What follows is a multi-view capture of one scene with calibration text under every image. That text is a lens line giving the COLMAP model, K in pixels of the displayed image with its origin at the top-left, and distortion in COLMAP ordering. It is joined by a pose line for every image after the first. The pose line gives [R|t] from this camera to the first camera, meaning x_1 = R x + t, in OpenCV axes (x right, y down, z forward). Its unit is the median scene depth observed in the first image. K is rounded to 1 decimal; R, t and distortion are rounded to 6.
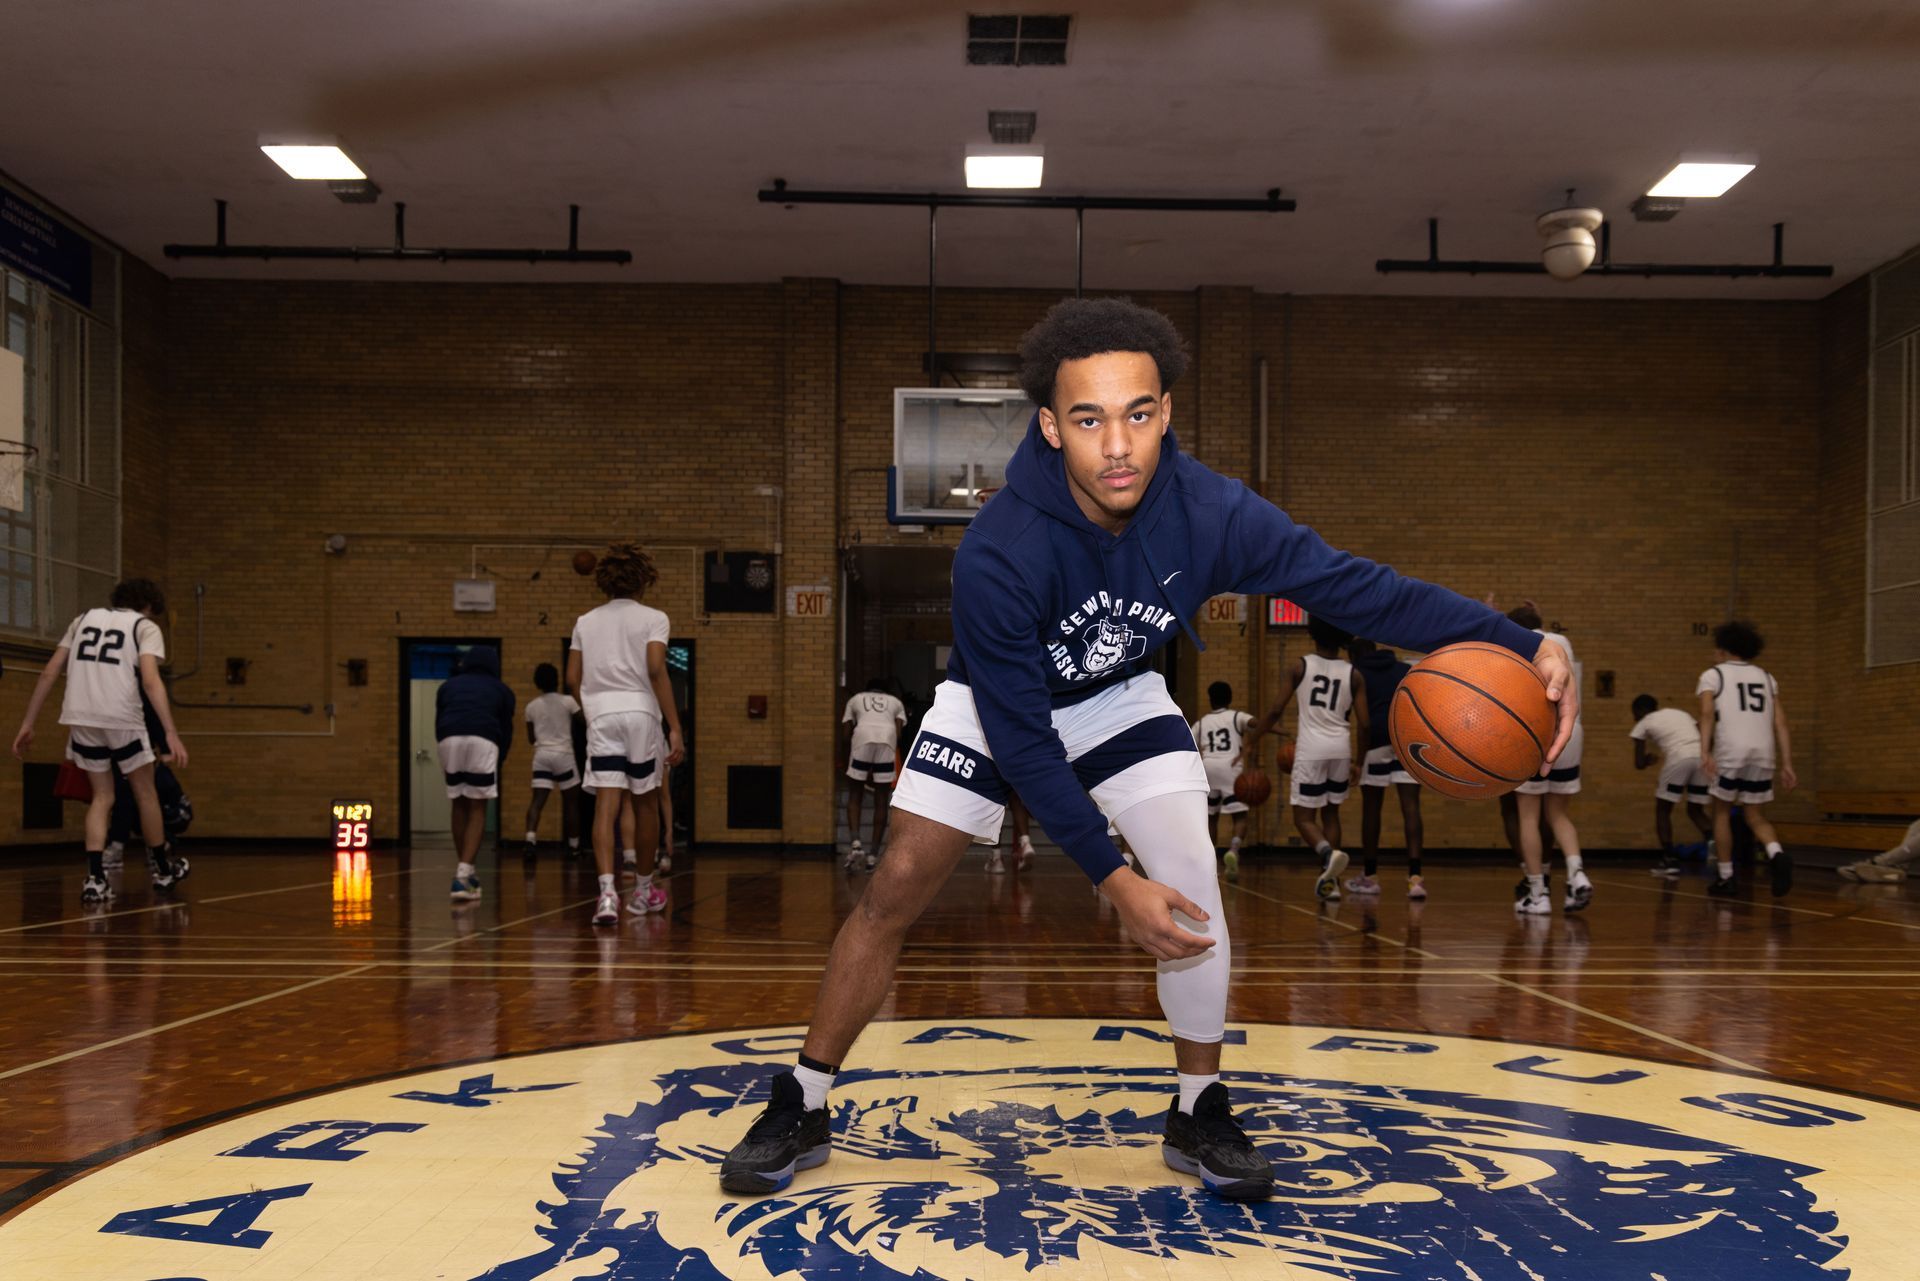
lens RADIAL K [[1584.9, 0, 979.4], [0, 1584.9, 799.2], [0, 0, 1]] dist [0.014499, 0.004056]
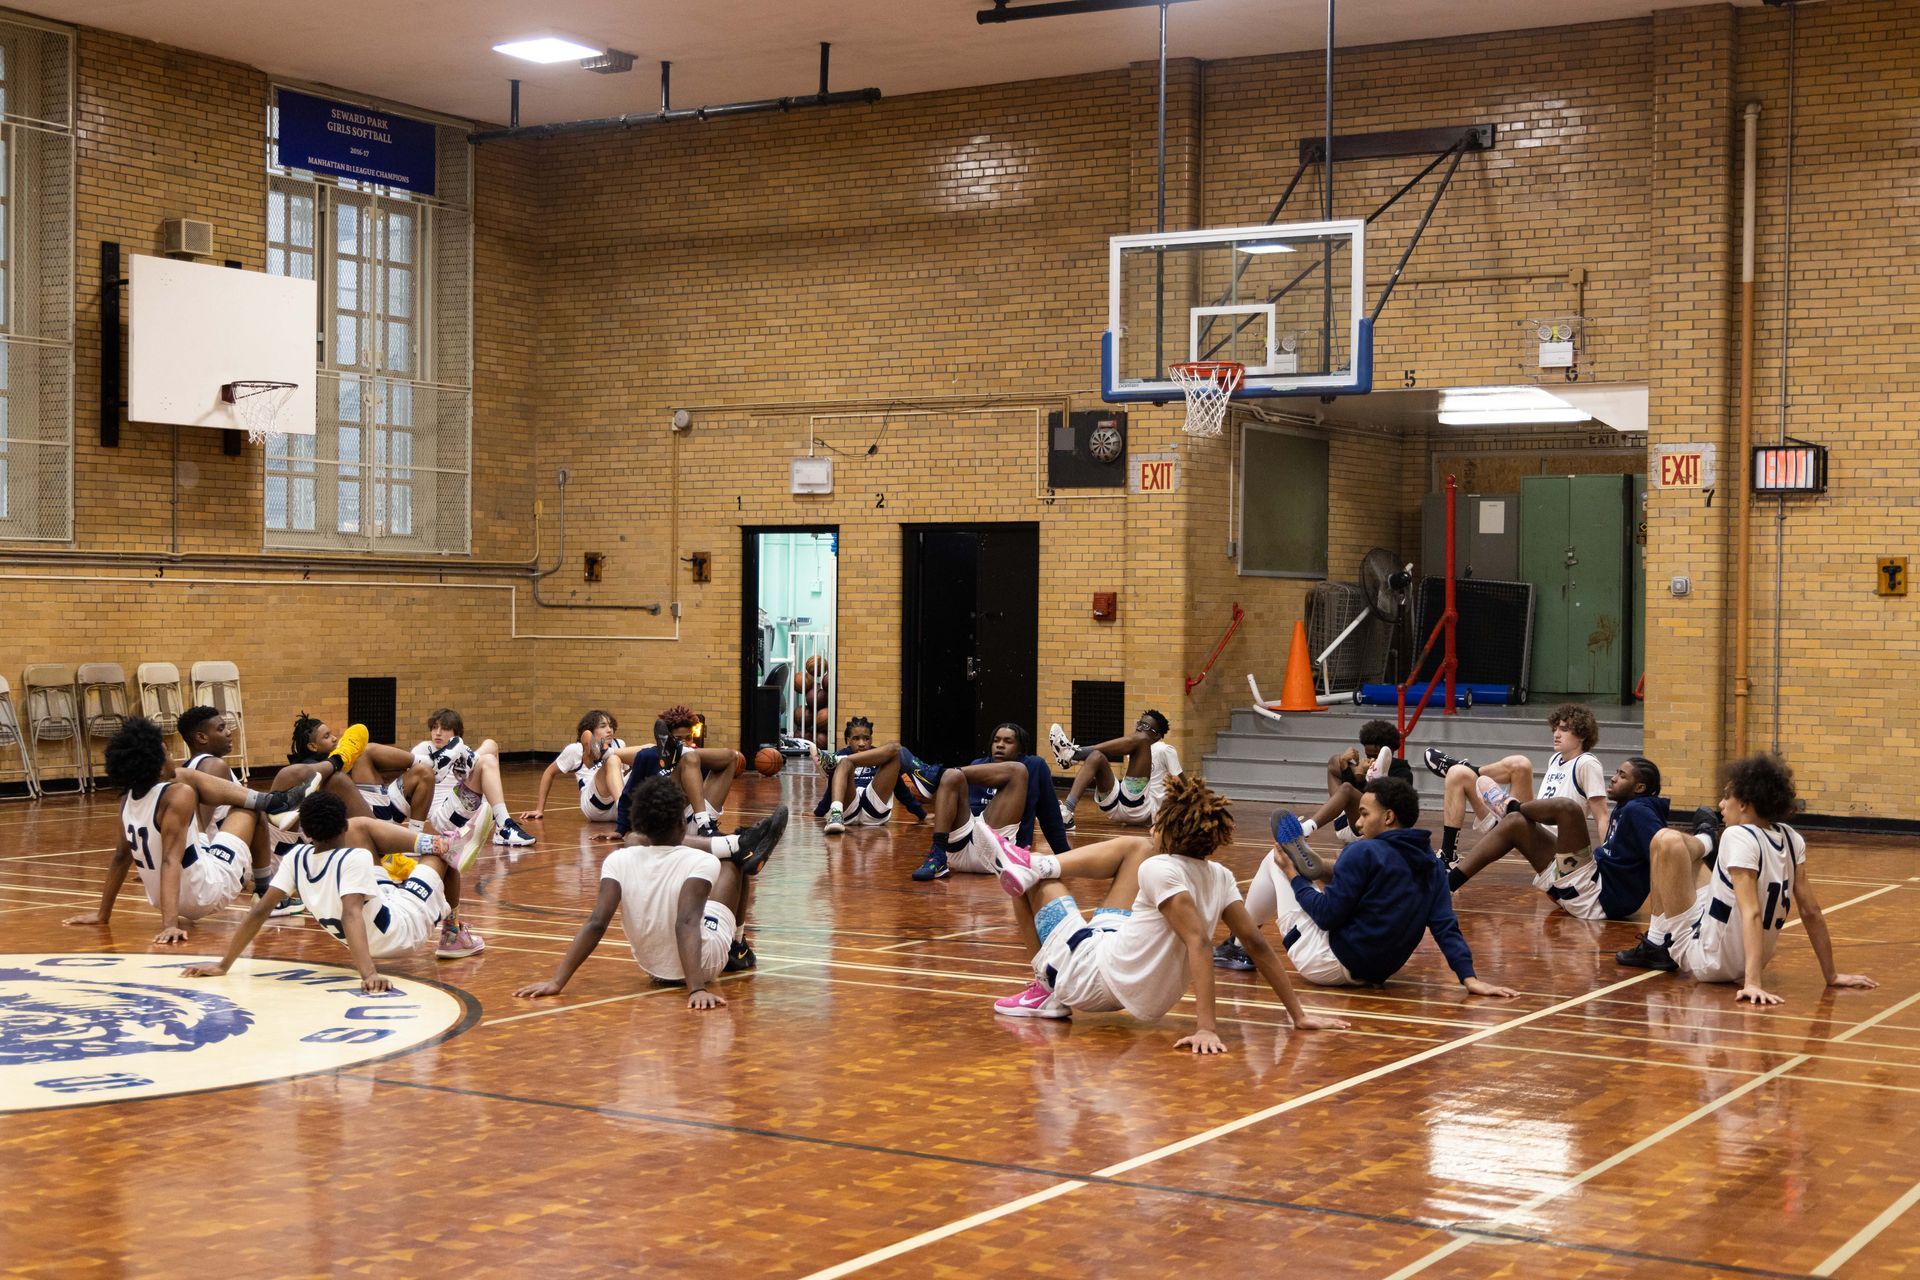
lens RADIAL K [[2831.6, 0, 944.5], [0, 2831.6, 621.9], [0, 0, 1]] dist [0.040337, 0.000000]
pose [[0.838100, 0.005748, -0.545486, 0.566659], [-0.006056, 0.999981, 0.001233, -0.052347], [0.545483, 0.002270, 0.838119, -0.227615]]
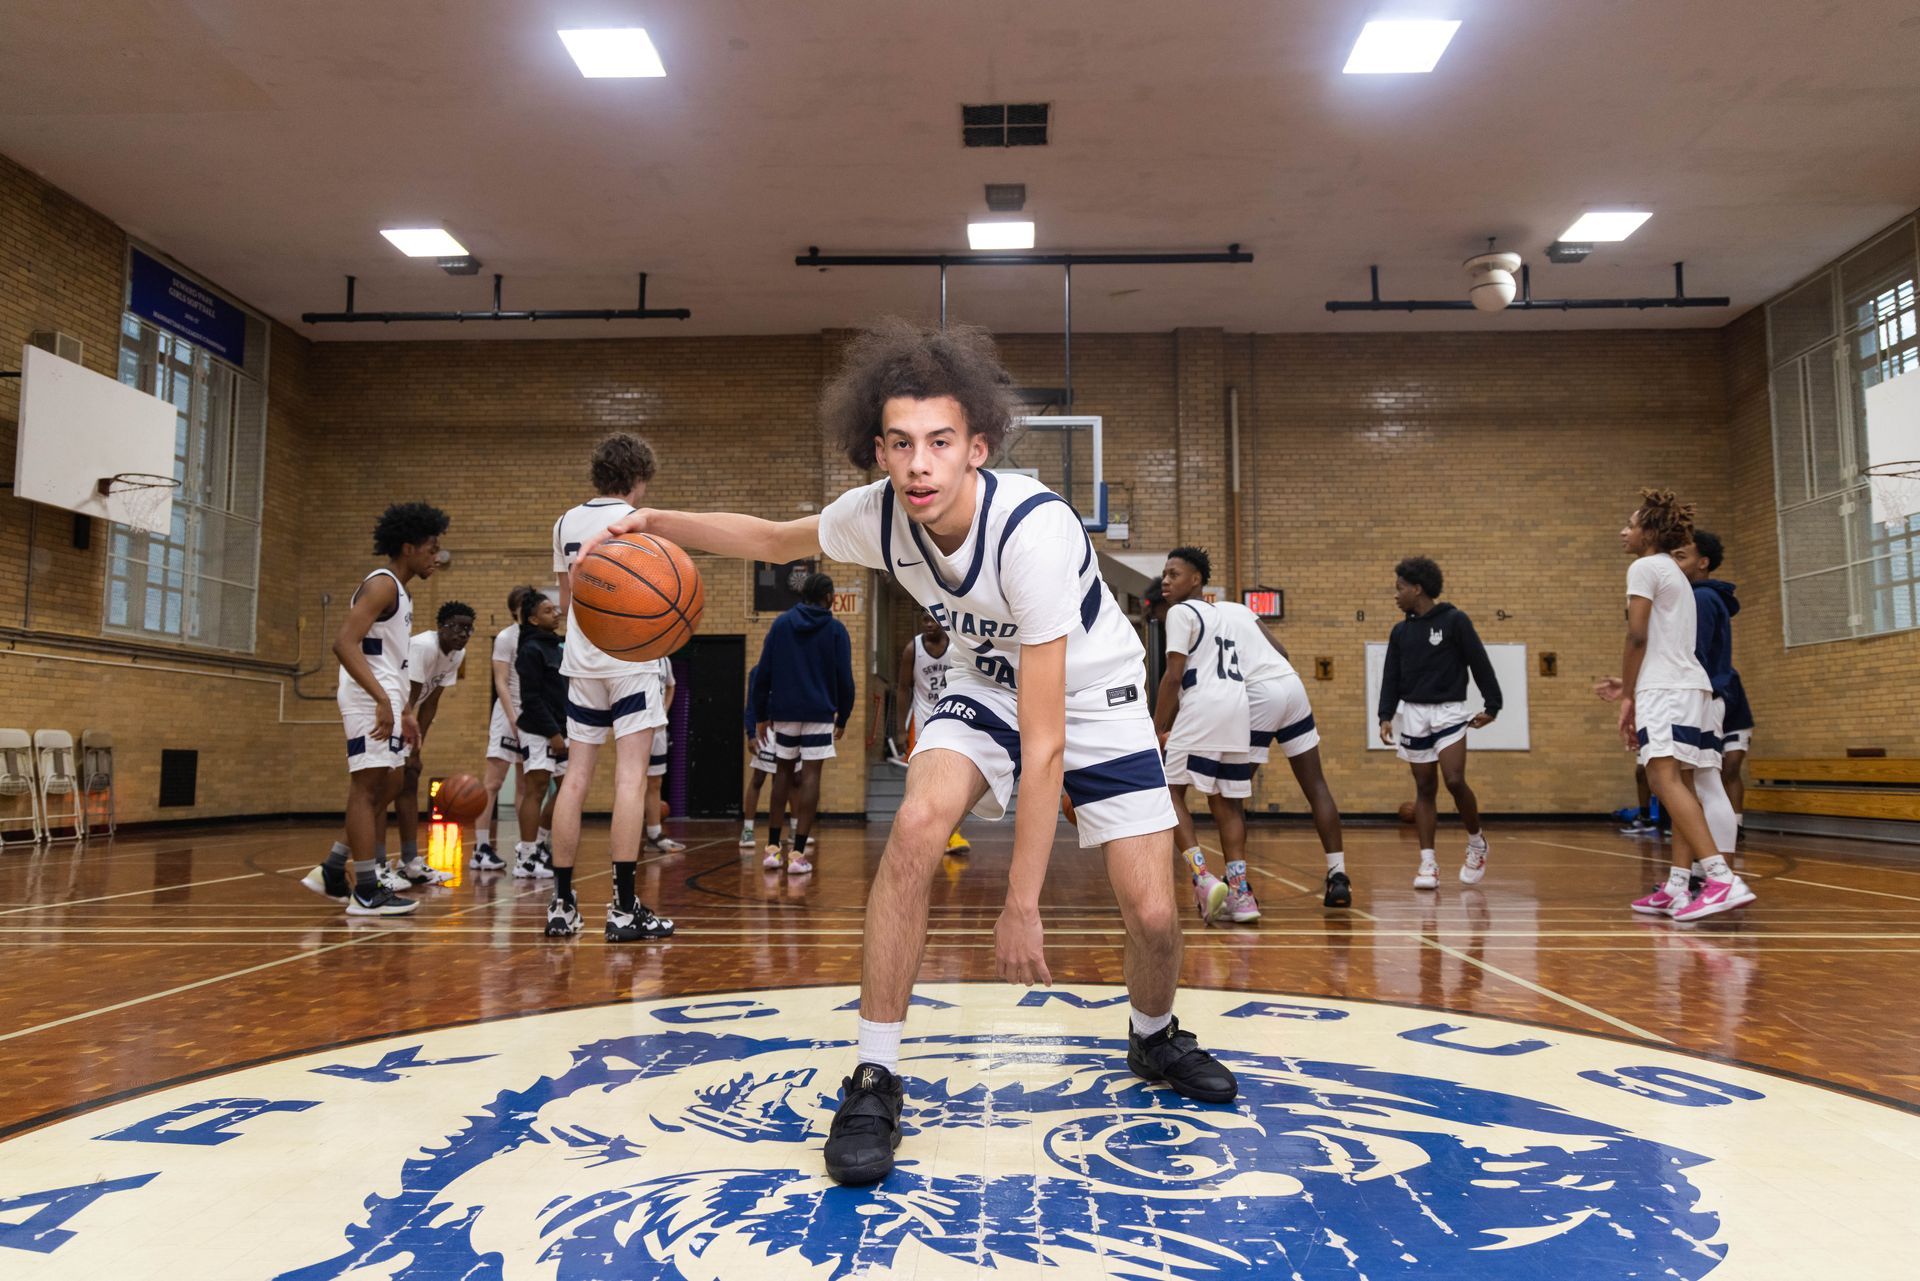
lens RADIAL K [[1353.7, 0, 966.8], [0, 1353.7, 632.9], [0, 0, 1]] dist [0.019182, 0.003553]
pose [[0.999074, -0.013037, -0.040991, 0.022633], [0.008819, 0.994802, -0.101443, -0.000548], [0.042100, 0.100988, 0.993996, 0.024937]]
